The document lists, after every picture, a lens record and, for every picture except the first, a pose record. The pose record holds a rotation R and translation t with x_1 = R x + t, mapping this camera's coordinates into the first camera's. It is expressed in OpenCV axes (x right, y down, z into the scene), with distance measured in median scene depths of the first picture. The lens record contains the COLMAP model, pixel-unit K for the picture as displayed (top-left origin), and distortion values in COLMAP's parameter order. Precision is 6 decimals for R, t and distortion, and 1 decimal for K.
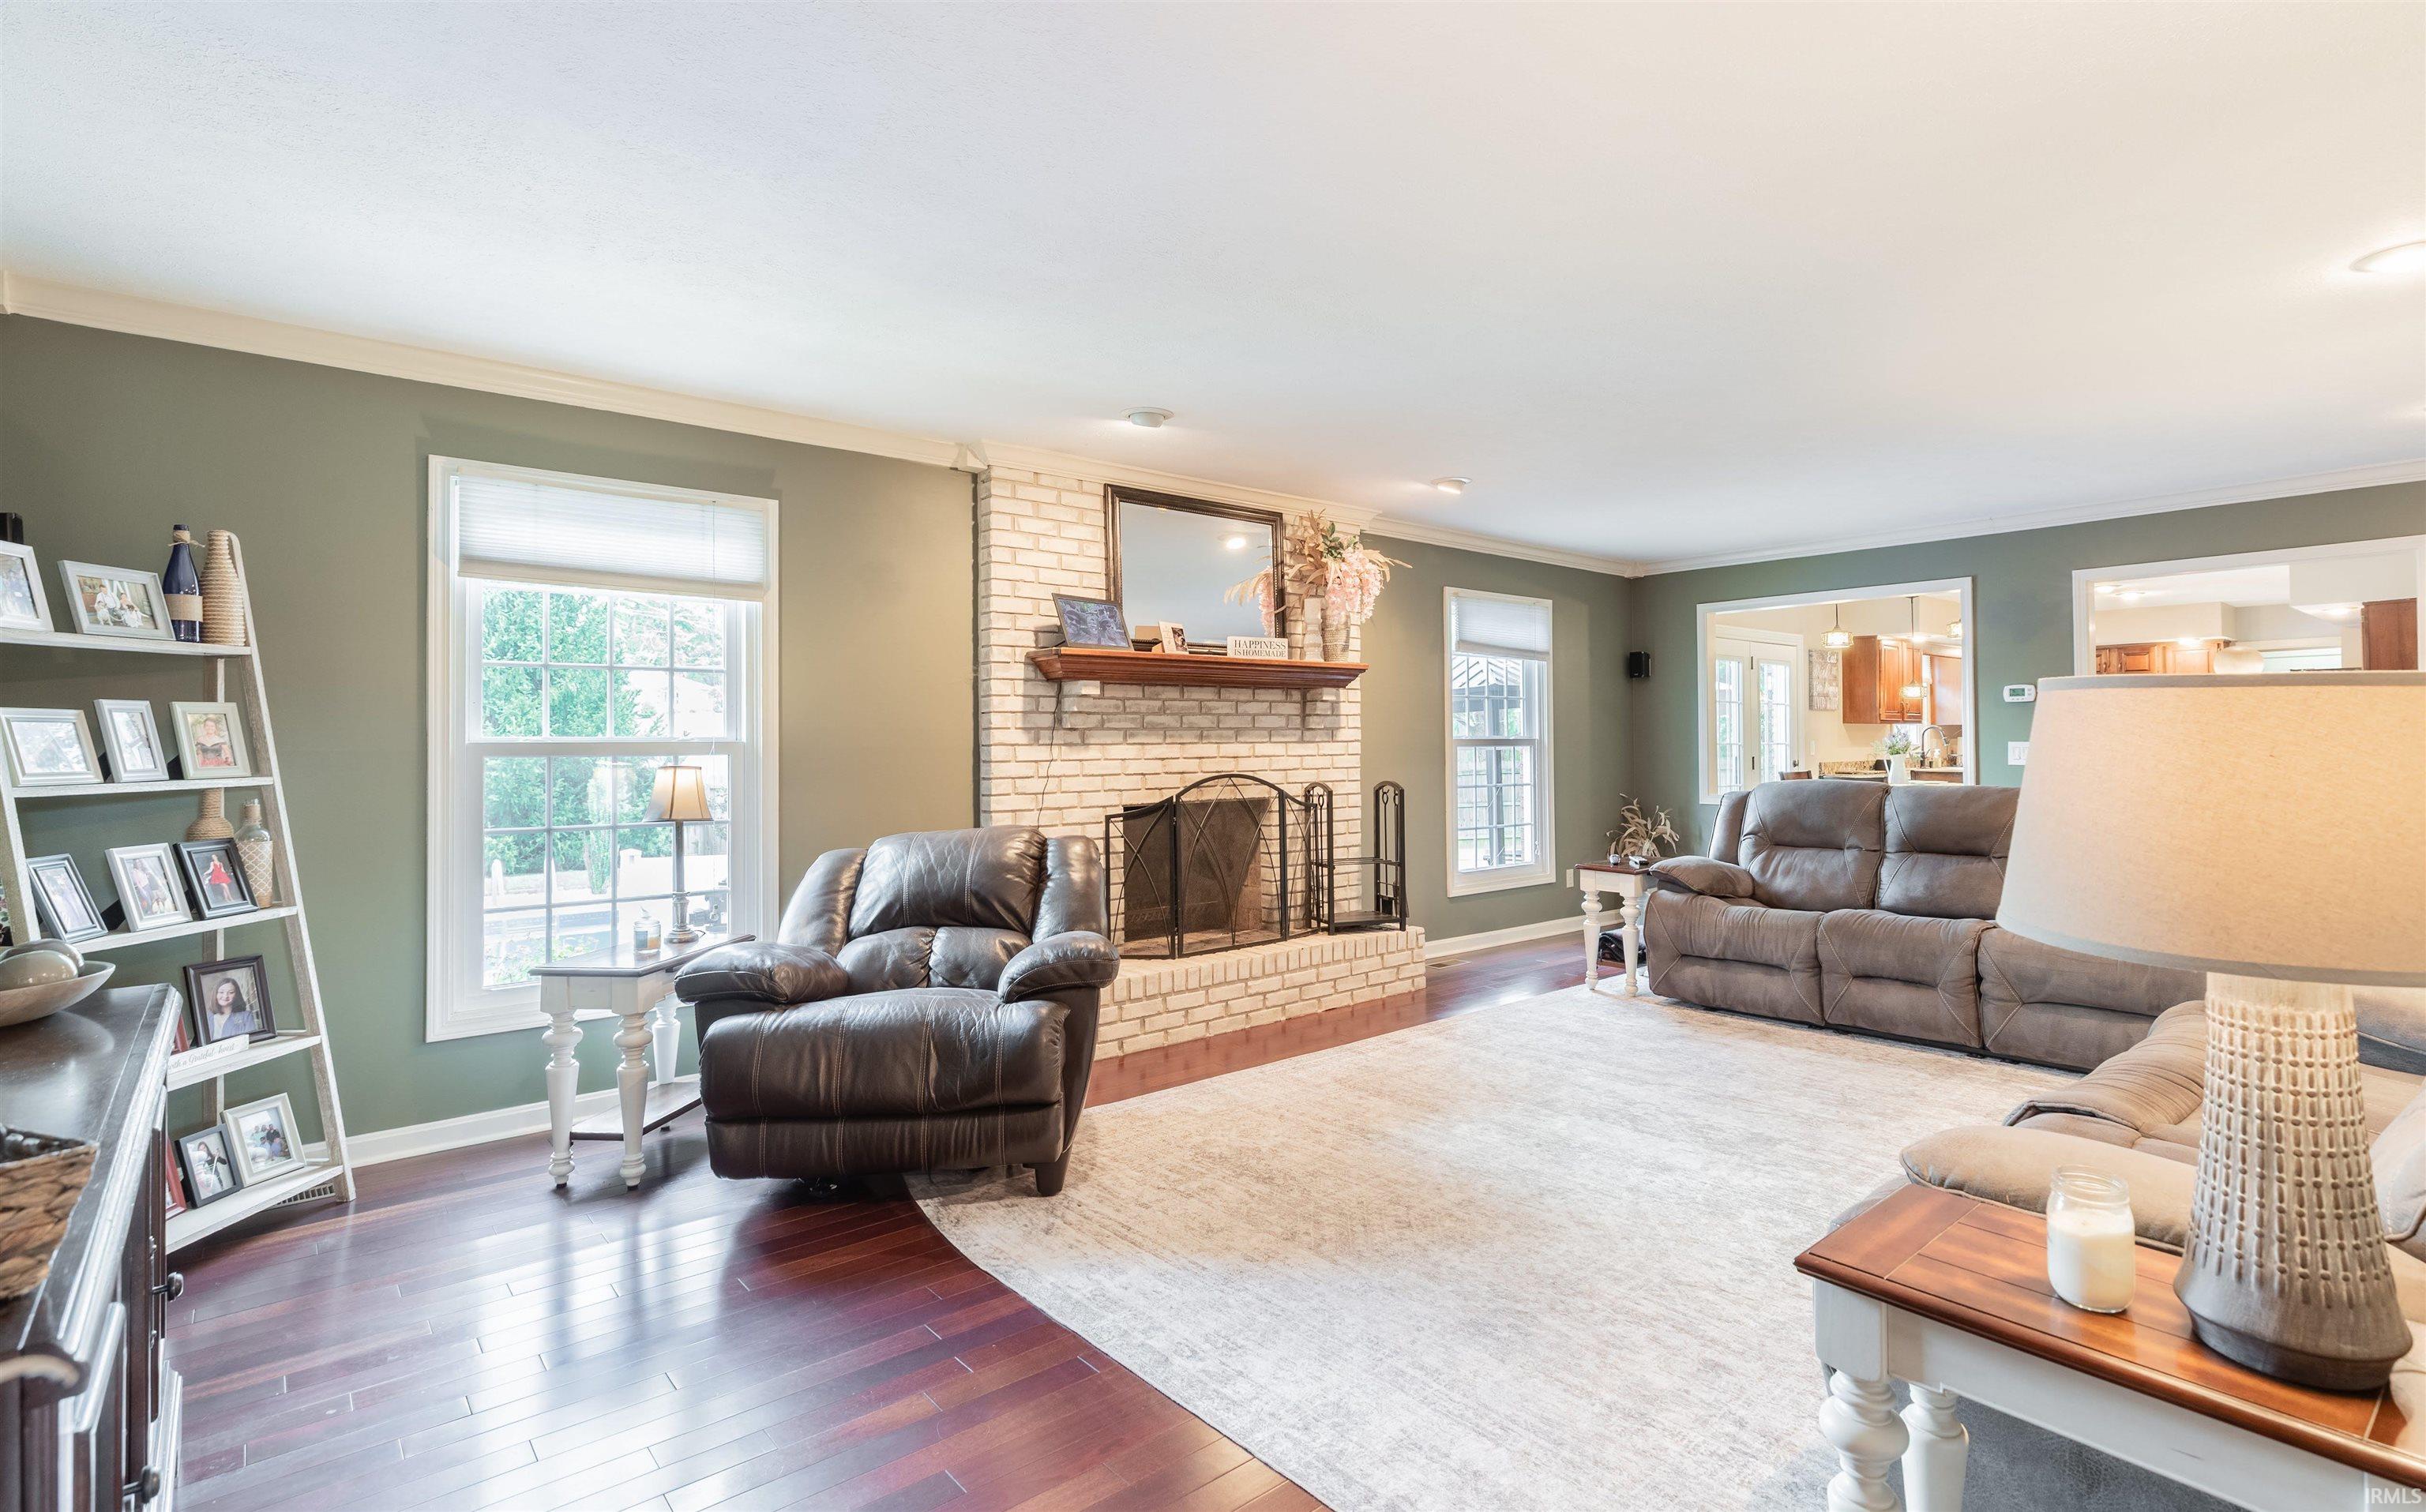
lens RADIAL K [[1153.5, 0, 1237.6], [0, 1153.5, 742.8], [0, 0, 1]] dist [-0.000996, -0.000100]
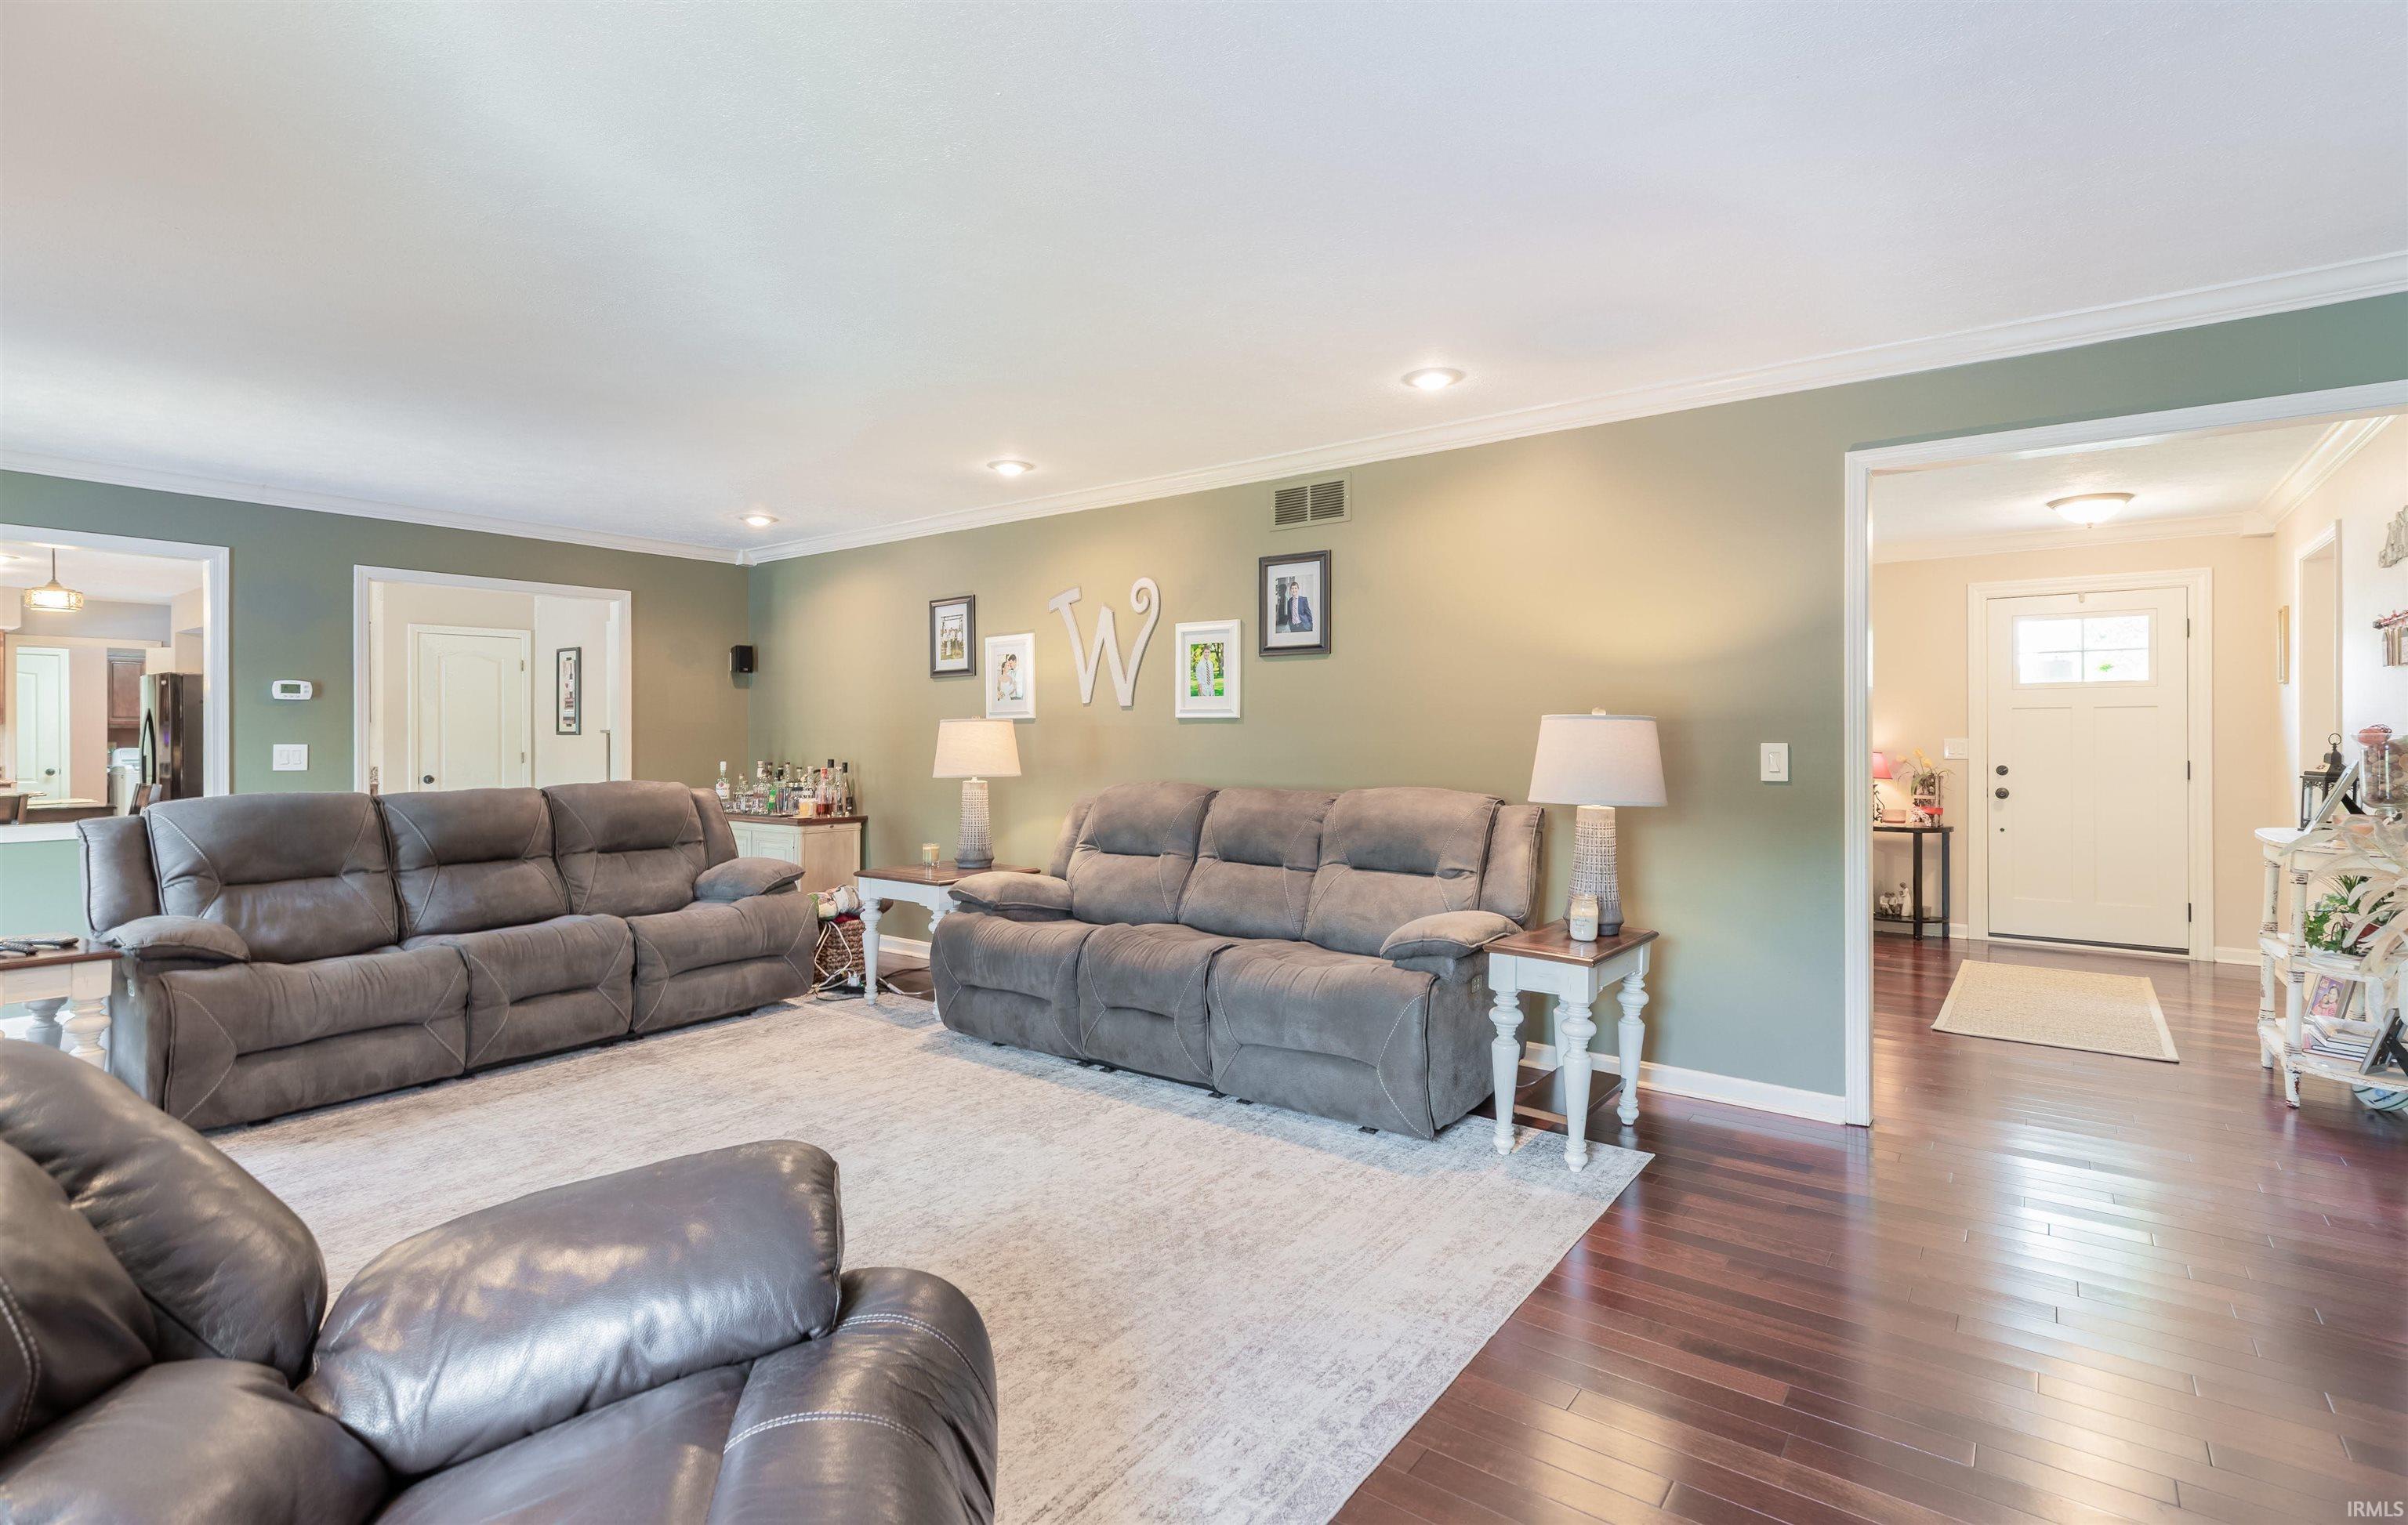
lens RADIAL K [[1144.9, 0, 1216.6], [0, 1144.9, 740.7], [0, 0, 1]] dist [-0.000996, -0.000100]
pose [[-0.235327, 0.002897, 0.971912, -0.599625], [0.006533, 0.999978, -0.001399, 0.003688], [-0.971894, 0.006020, -0.235341, 0.873431]]
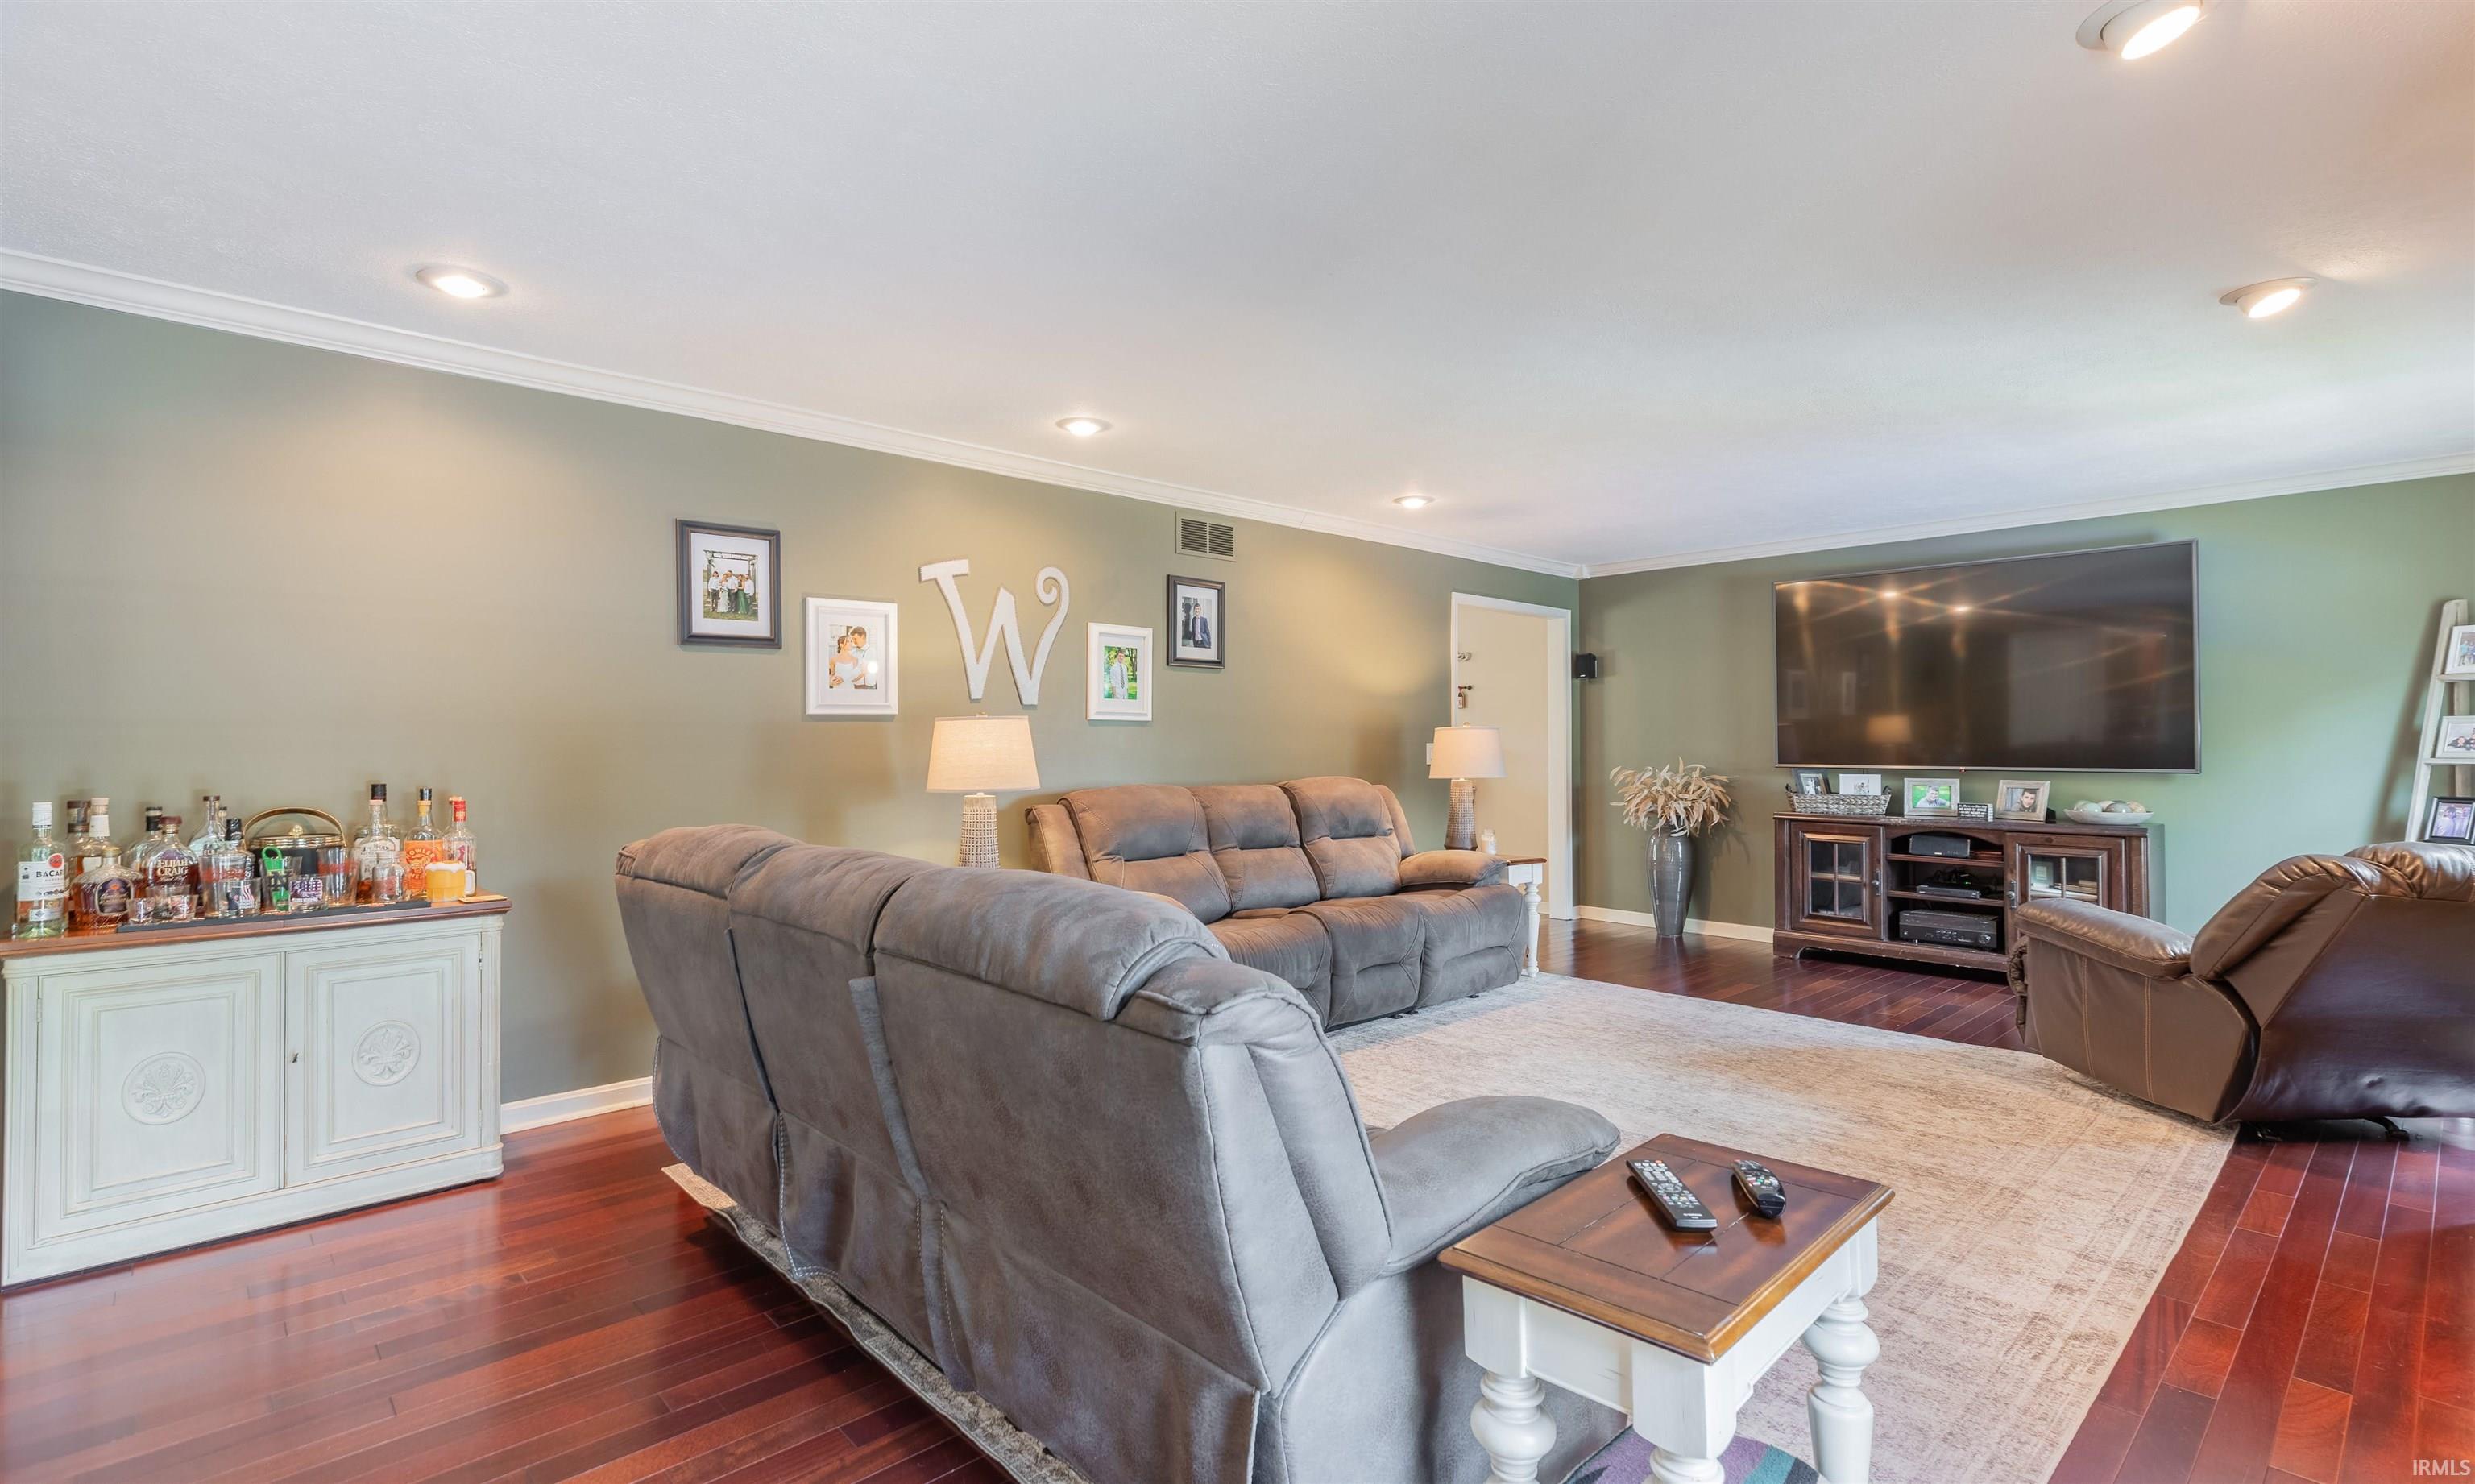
lens RADIAL K [[1157.6, 0, 1226.9], [0, 1157.6, 744.3], [0, 0, 1]] dist [0.008422, 0.000144]
pose [[-0.997859, 0.009888, -0.064651, 0.751018], [0.009645, 0.999945, 0.004074, -0.001750], [0.064688, 0.003442, -0.997900, 2.015214]]
